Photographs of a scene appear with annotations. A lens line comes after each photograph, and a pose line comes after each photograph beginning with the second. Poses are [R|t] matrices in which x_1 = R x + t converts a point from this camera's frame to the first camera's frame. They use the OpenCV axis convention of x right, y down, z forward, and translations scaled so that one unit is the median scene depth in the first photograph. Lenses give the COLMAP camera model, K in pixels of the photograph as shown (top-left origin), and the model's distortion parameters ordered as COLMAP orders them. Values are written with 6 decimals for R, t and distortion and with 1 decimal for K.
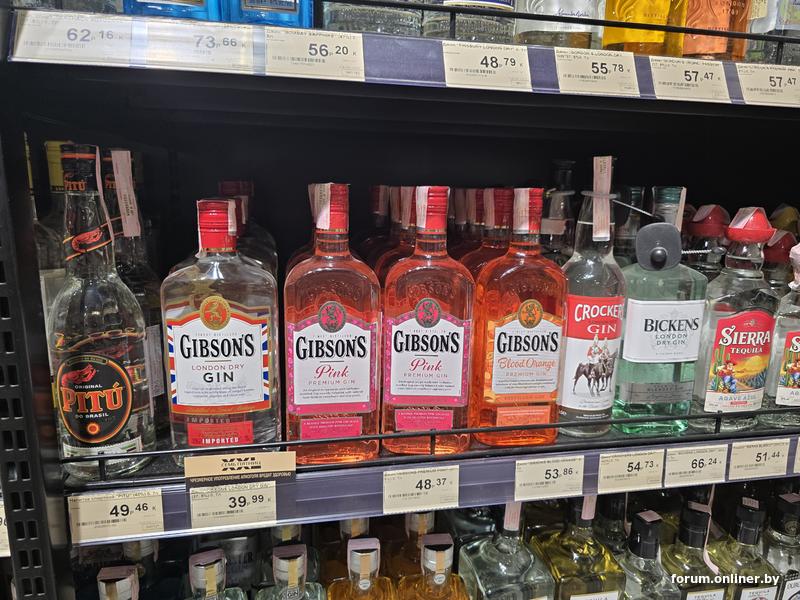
lens RADIAL K [[527.6, 0, 401.4], [0, 527.6, 303.5], [0, 0, 1]] dist [0.012046, -0.012296]
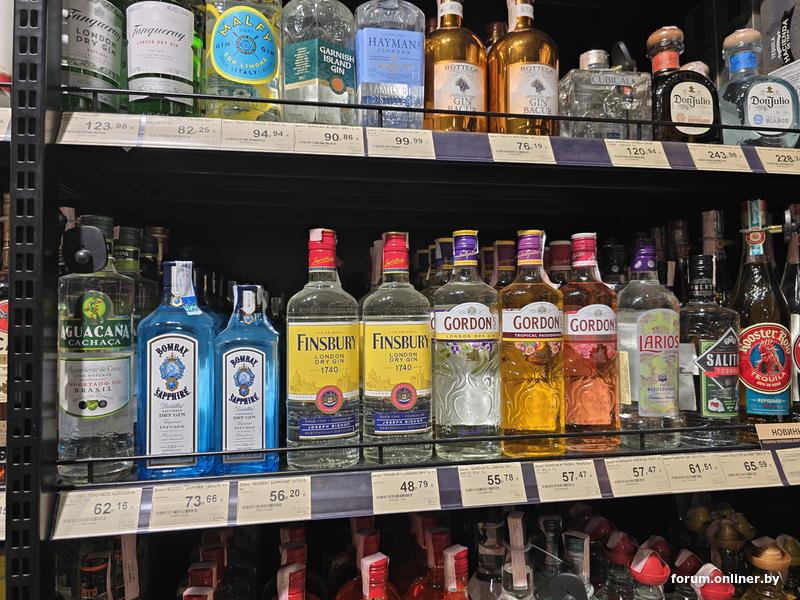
lens RADIAL K [[527.6, 0, 398.0], [0, 527.6, 298.1], [0, 0, 1]] dist [0.012046, -0.012296]
pose [[0.999280, -0.030498, -0.022559, 0.166660], [0.024188, 0.970370, -0.240411, -0.532086], [0.029223, 0.239692, 0.970409, -0.361123]]
